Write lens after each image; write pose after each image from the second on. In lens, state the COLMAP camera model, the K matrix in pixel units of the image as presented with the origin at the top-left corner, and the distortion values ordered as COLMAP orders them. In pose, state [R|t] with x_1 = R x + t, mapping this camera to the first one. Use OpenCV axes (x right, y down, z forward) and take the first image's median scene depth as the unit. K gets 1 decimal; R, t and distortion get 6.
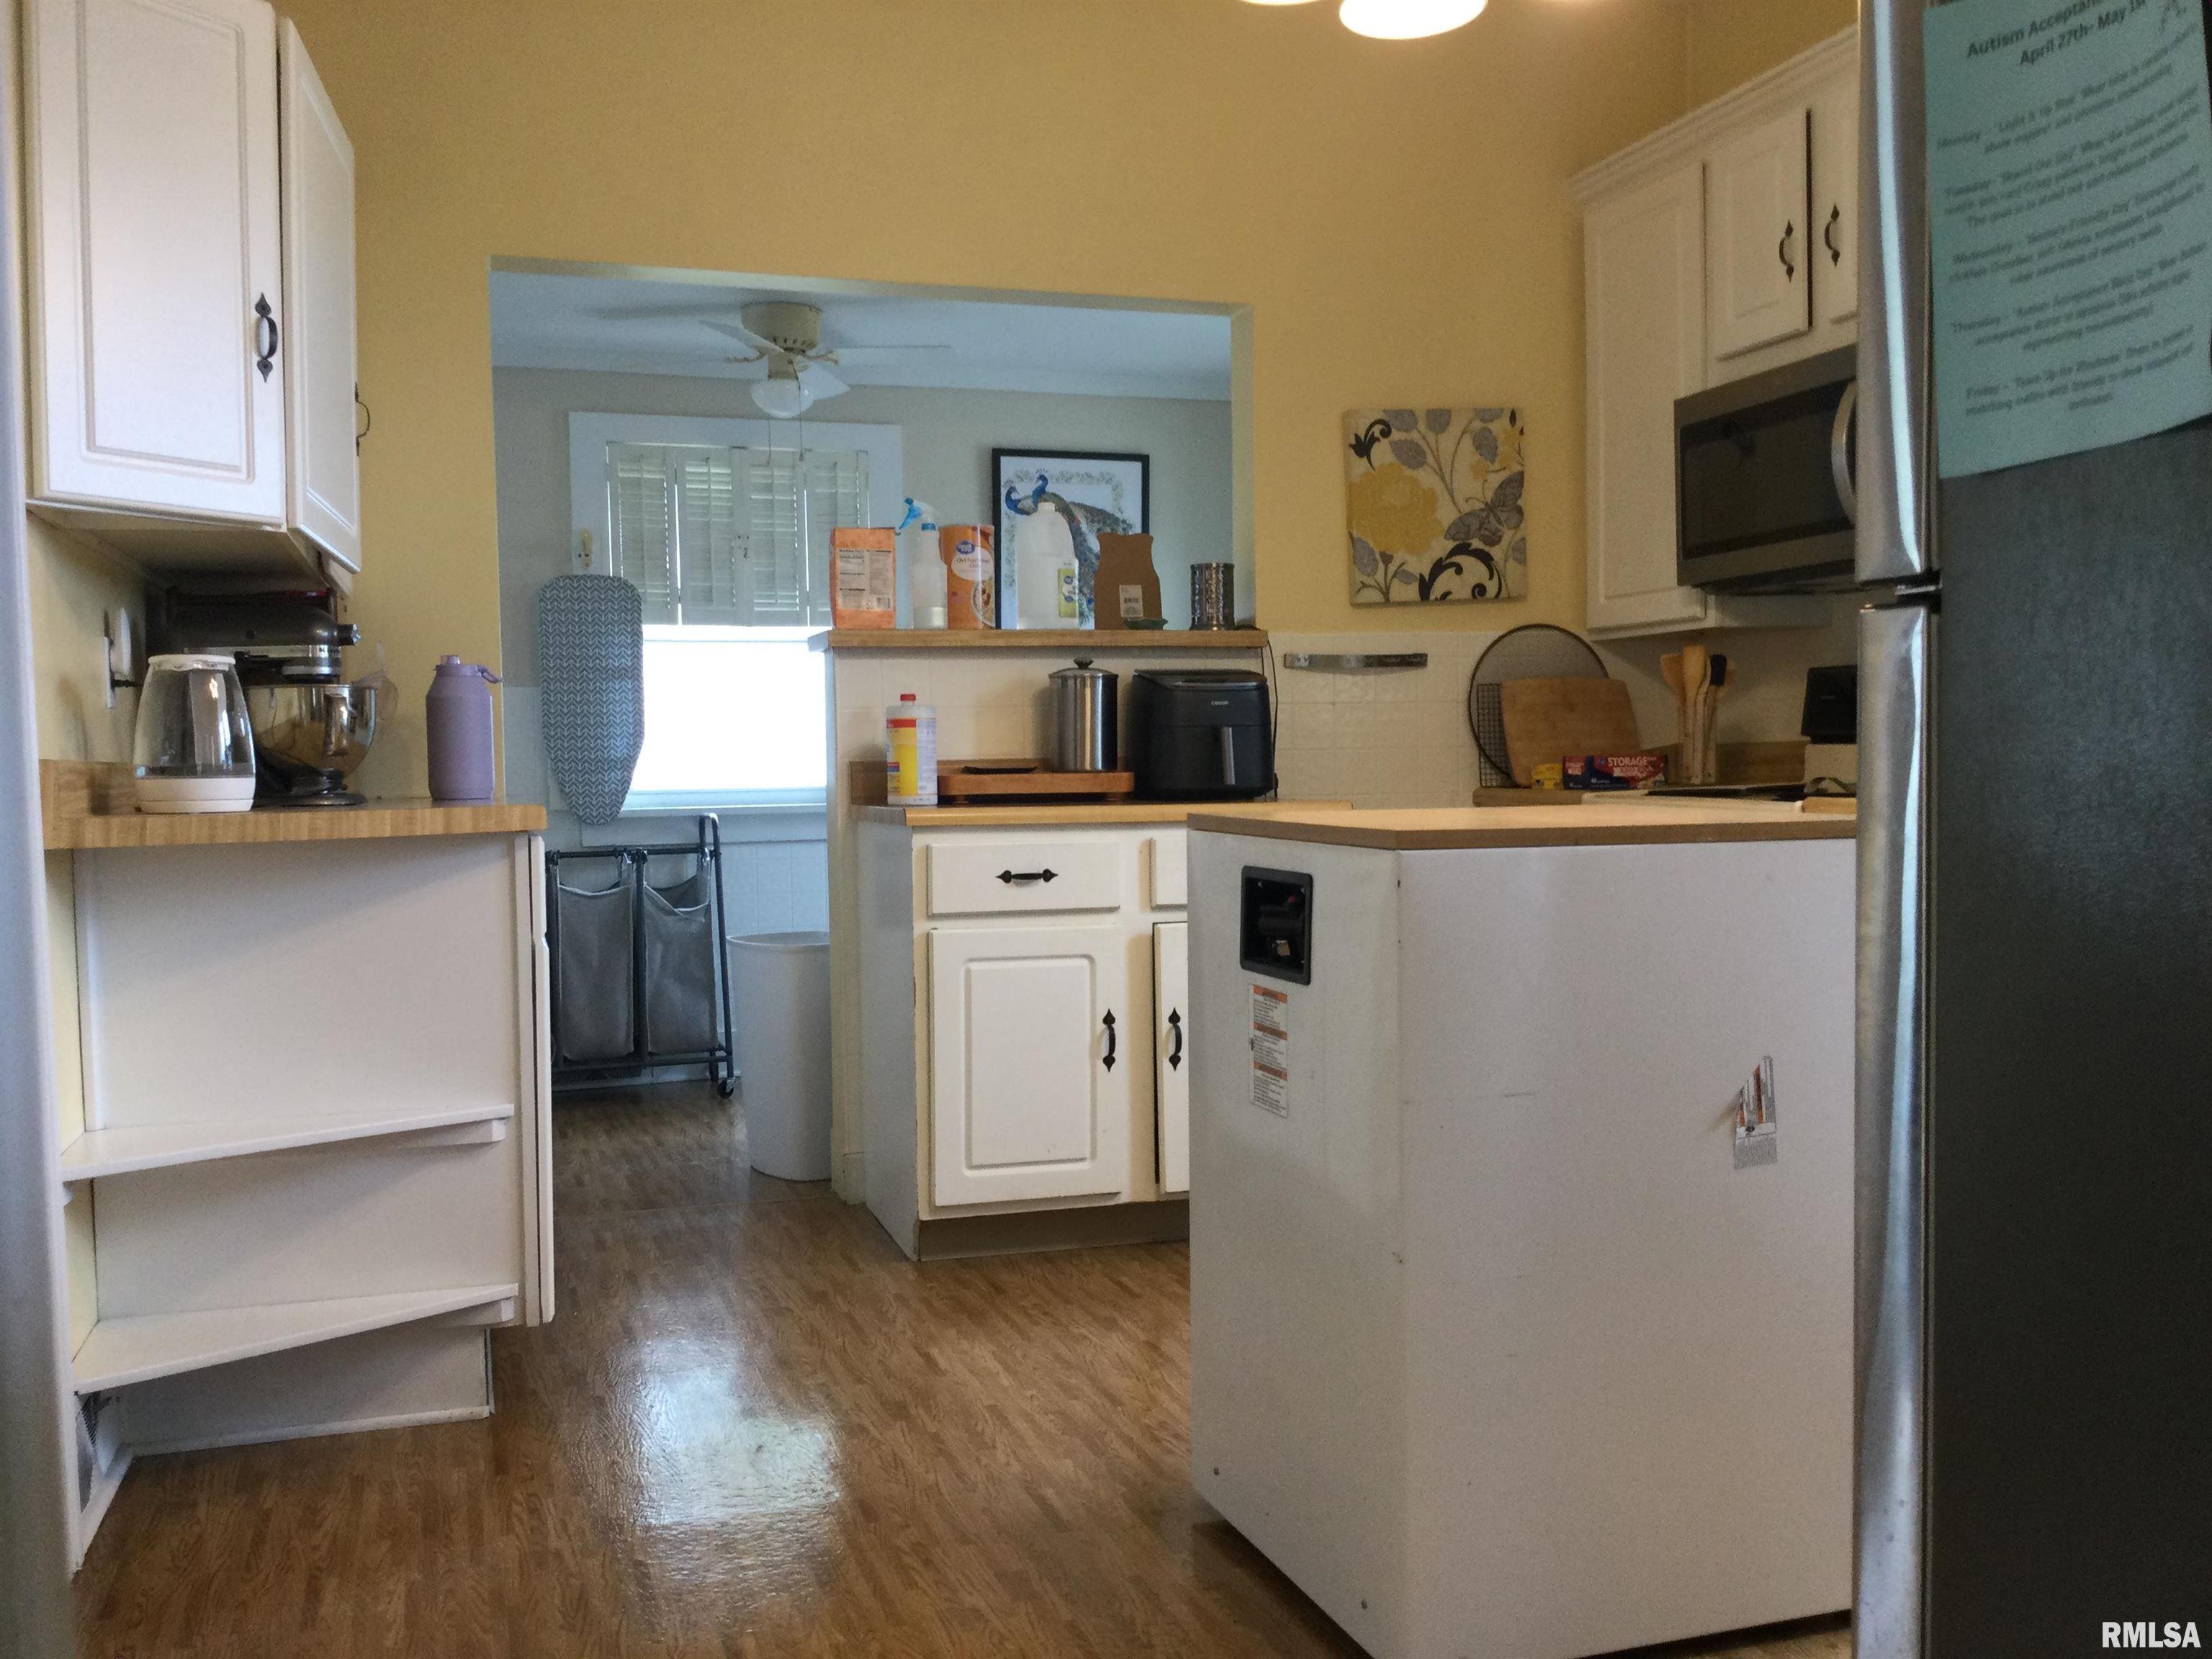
lens RADIAL K [[1994.8, 0, 1106.0], [0, 1994.8, 829.5], [0, 0, 1]] dist [0.097566, -0.257112]
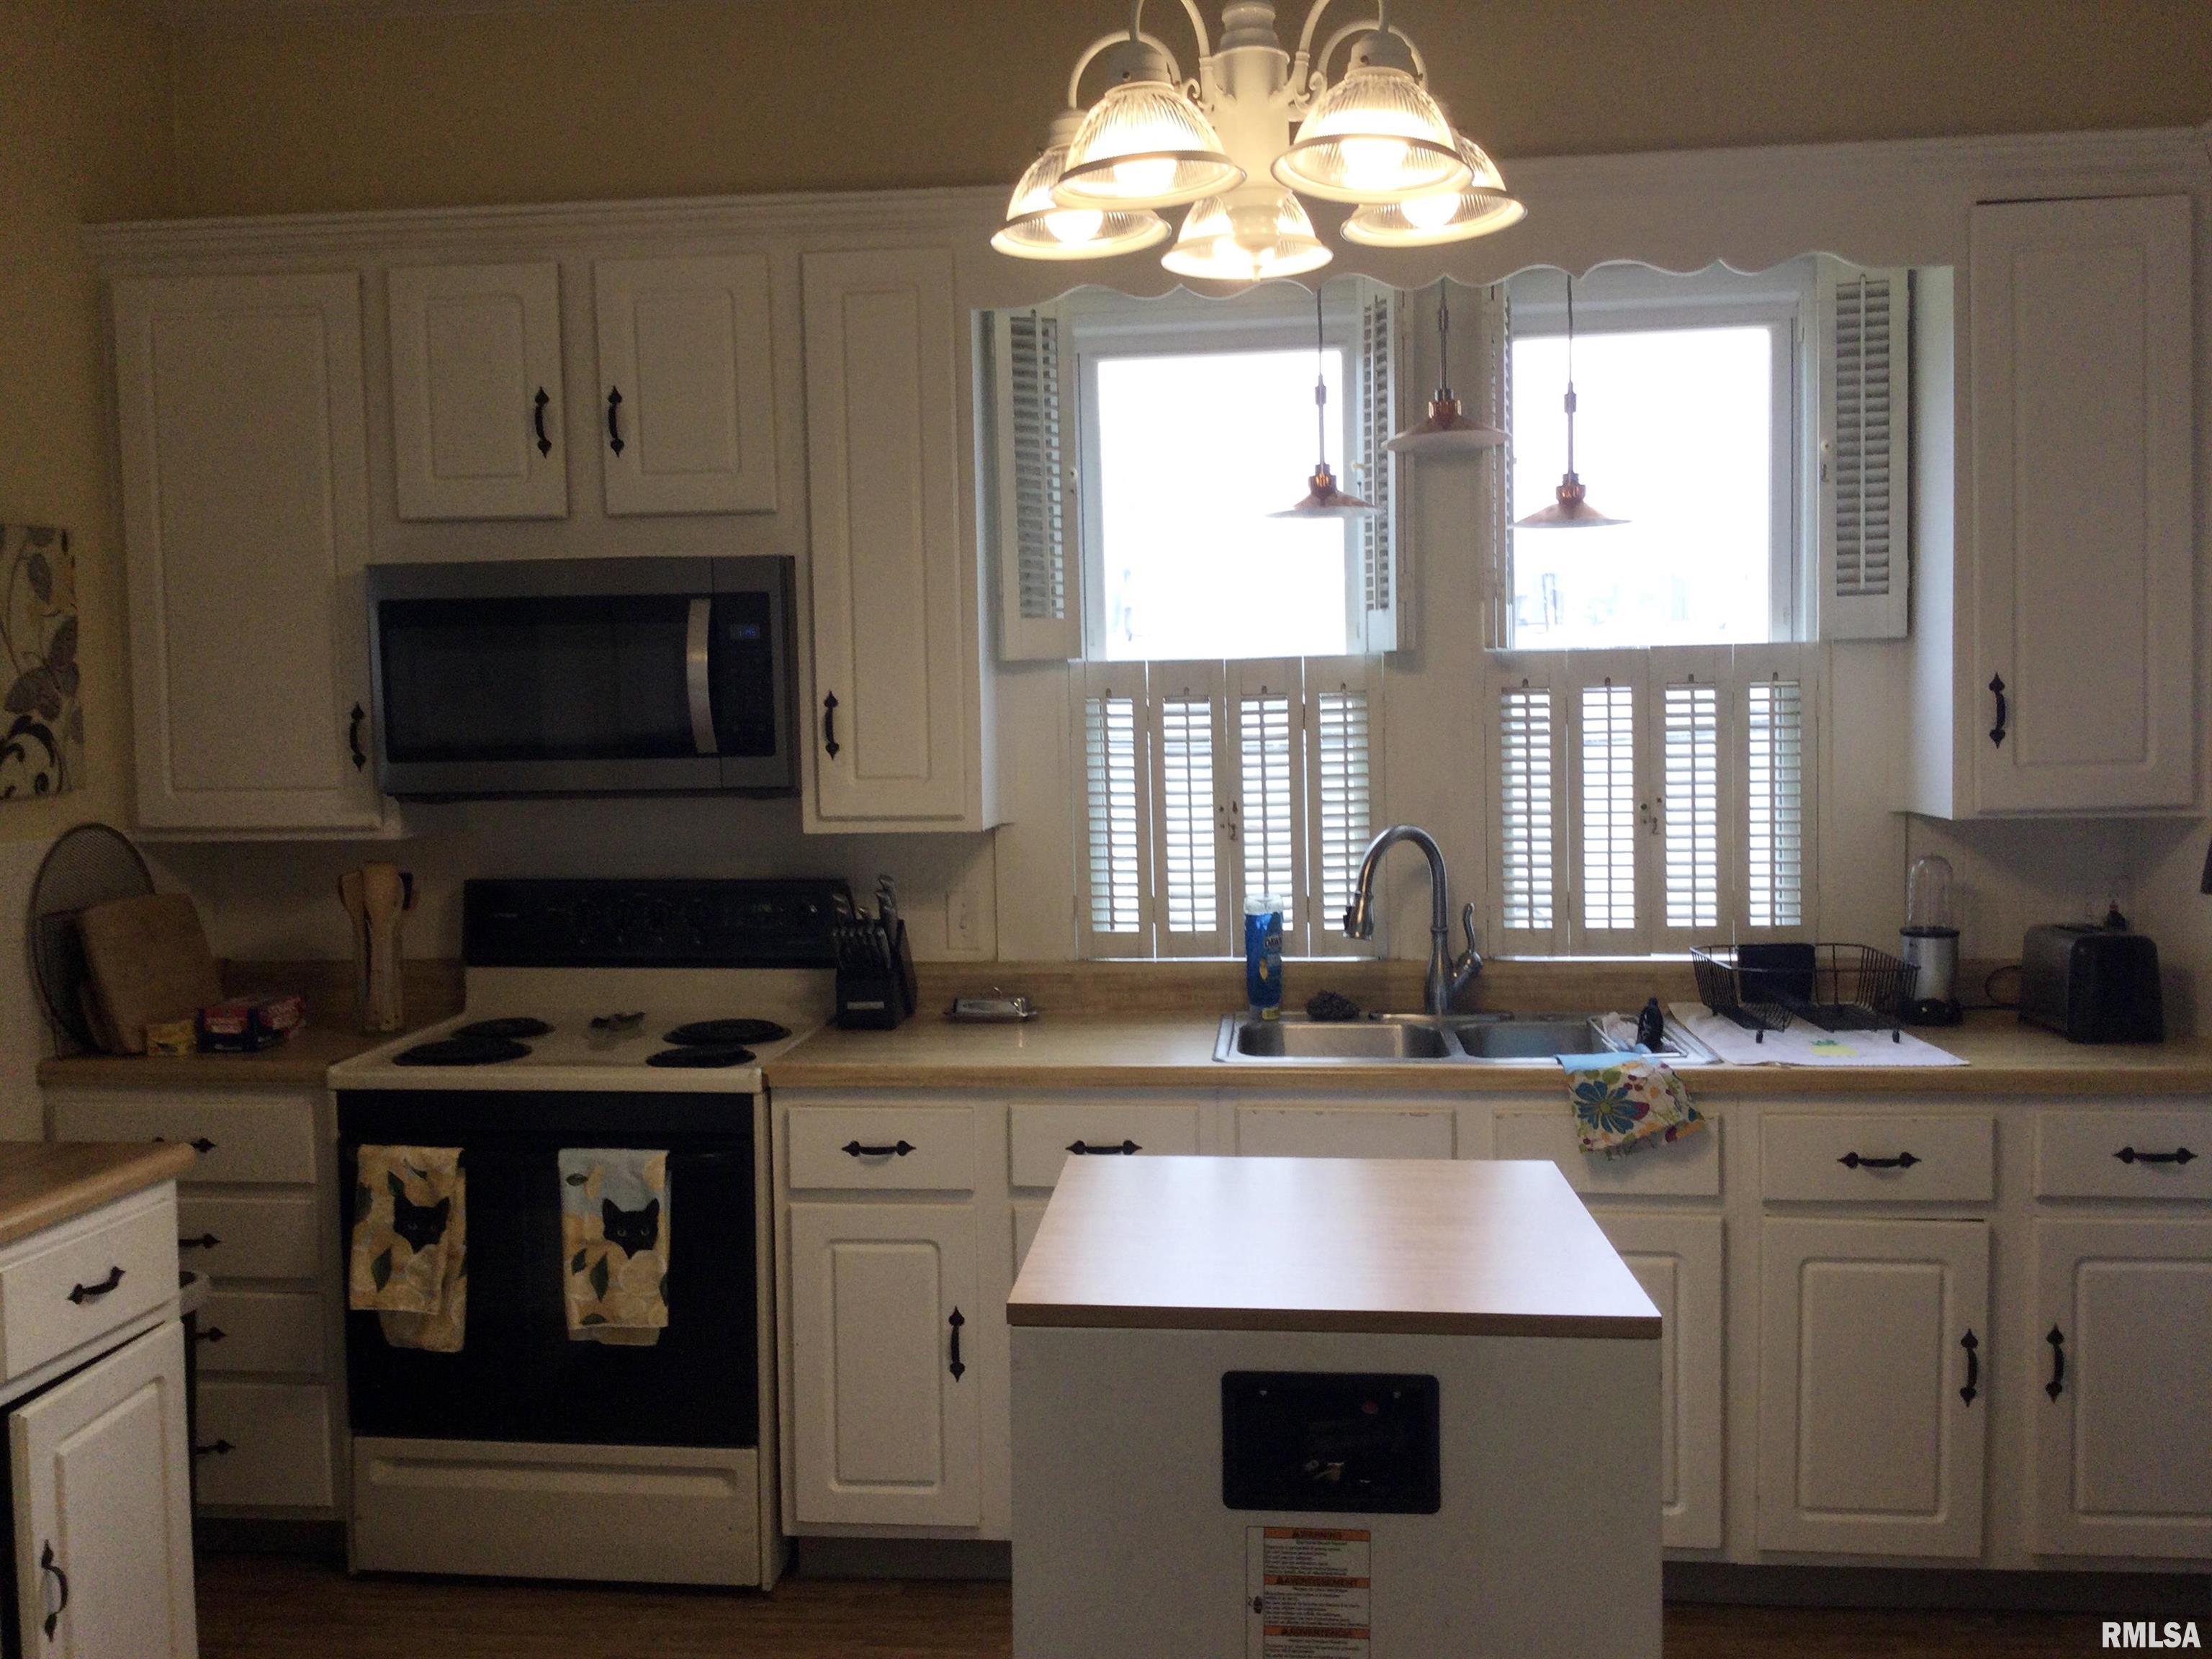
lens RADIAL K [[1994.8, 0, 1106.0], [0, 1994.8, 829.5], [0, 0, 1]] dist [0.097566, -0.257112]
pose [[0.377413, -0.038631, 0.925239, -0.328991], [0.039428, 0.998894, 0.025623, -0.106533], [-0.925205, 0.026810, 0.378519, 0.386562]]
